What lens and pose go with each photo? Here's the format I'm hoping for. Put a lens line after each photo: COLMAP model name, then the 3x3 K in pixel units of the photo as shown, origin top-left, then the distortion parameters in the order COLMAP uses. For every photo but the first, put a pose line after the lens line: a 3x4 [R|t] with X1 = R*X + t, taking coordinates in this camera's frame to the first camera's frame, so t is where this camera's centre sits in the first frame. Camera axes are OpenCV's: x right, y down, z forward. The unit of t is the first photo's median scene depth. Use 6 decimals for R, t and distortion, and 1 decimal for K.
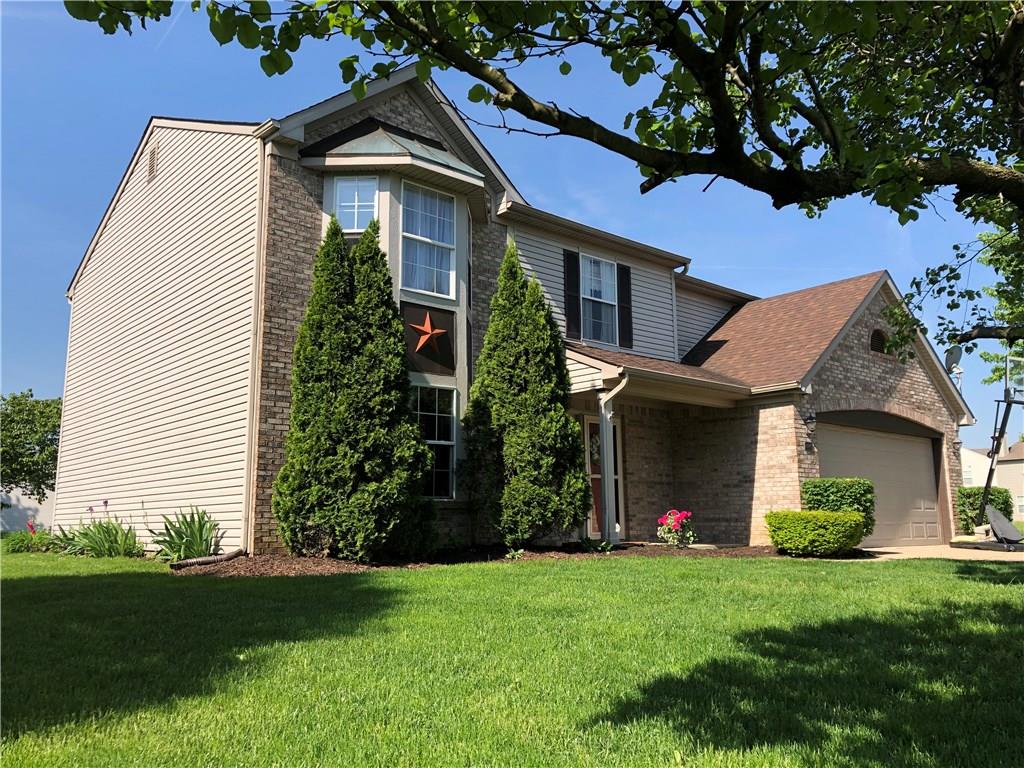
lens RADIAL K [[845.6, 0, 512.0], [0, 845.6, 384.0], [0, 0, 1]] dist [0.000492, -0.000769]
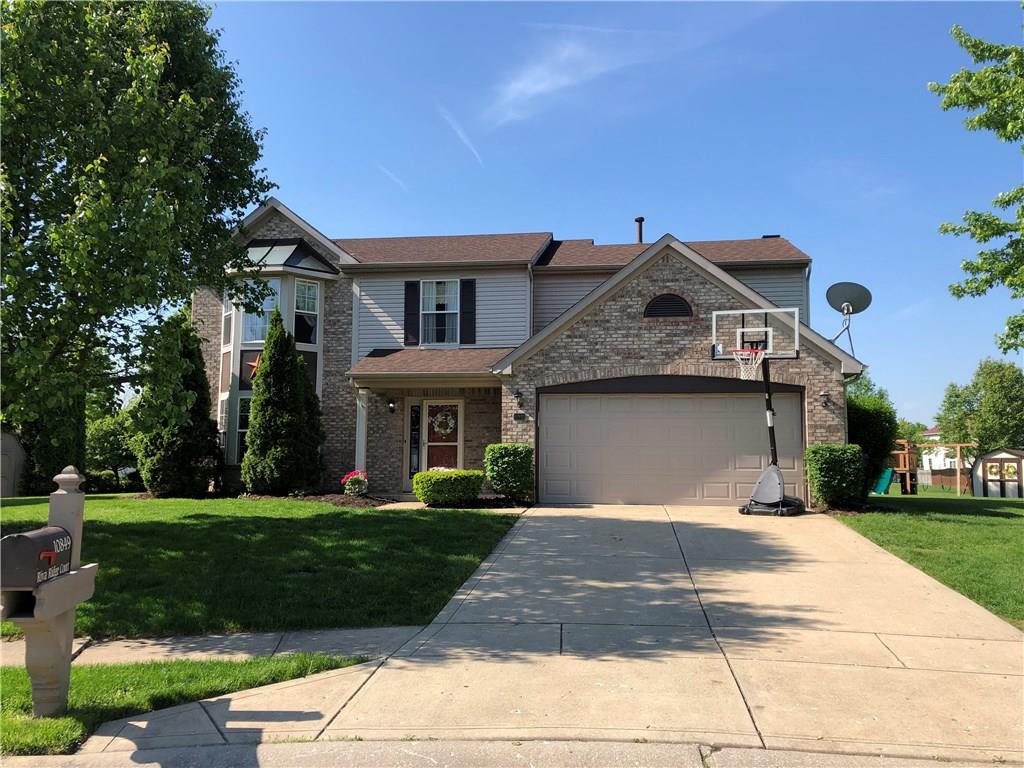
lens RADIAL K [[845.6, 0, 512.0], [0, 845.6, 384.0], [0, 0, 1]] dist [0.000492, -0.000769]
pose [[0.659893, -0.069393, -0.748148, 1.155252], [0.112995, 0.993567, 0.007509, 0.016360], [0.742815, -0.089492, 0.663489, 0.187217]]
